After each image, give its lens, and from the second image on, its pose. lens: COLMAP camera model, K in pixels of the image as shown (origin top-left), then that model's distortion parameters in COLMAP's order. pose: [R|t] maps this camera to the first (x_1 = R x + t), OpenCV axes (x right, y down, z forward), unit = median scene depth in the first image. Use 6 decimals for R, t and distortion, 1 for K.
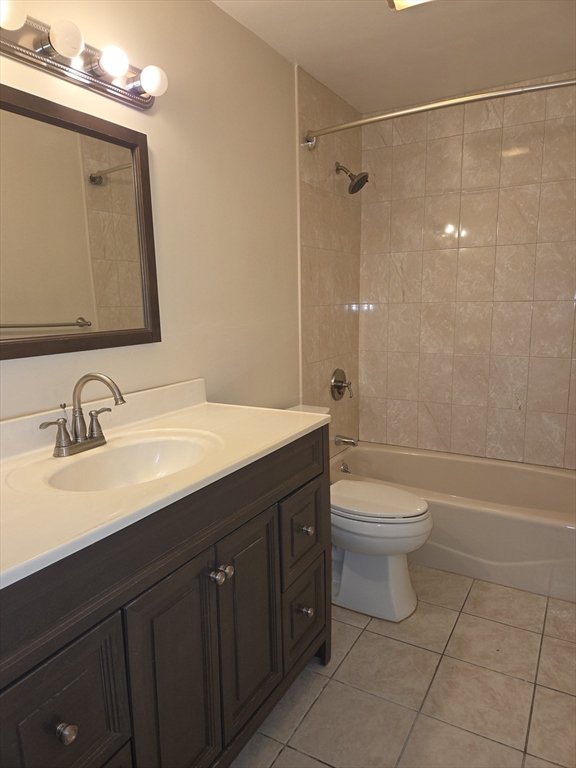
lens RADIAL K [[518.7, 0, 288.0], [0, 518.7, 384.0], [0, 0, 1]] dist [0.081690, -0.074295]
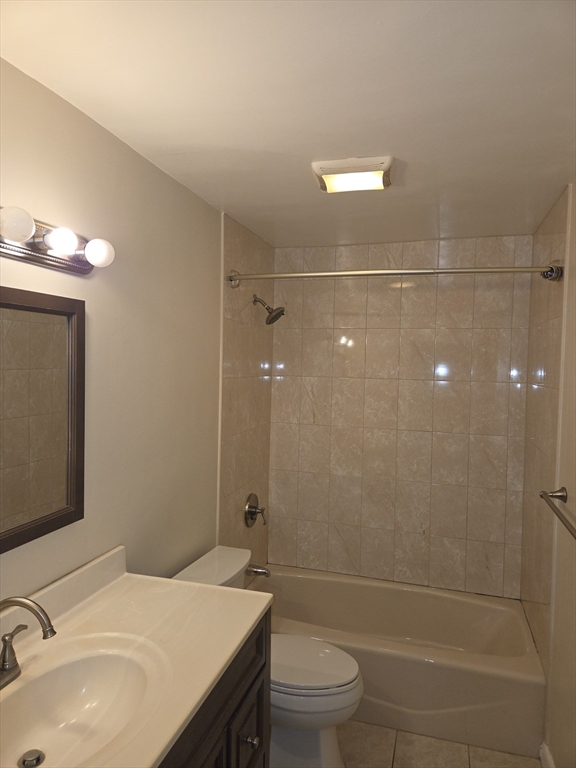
lens RADIAL K [[518.7, 0, 288.0], [0, 518.7, 384.0], [0, 0, 1]] dist [0.081690, -0.074295]
pose [[0.973017, 0.029175, 0.228882, -0.069582], [0.000427, 0.991744, -0.128229, -0.113605], [-0.230734, 0.124867, 0.964972, 0.020130]]
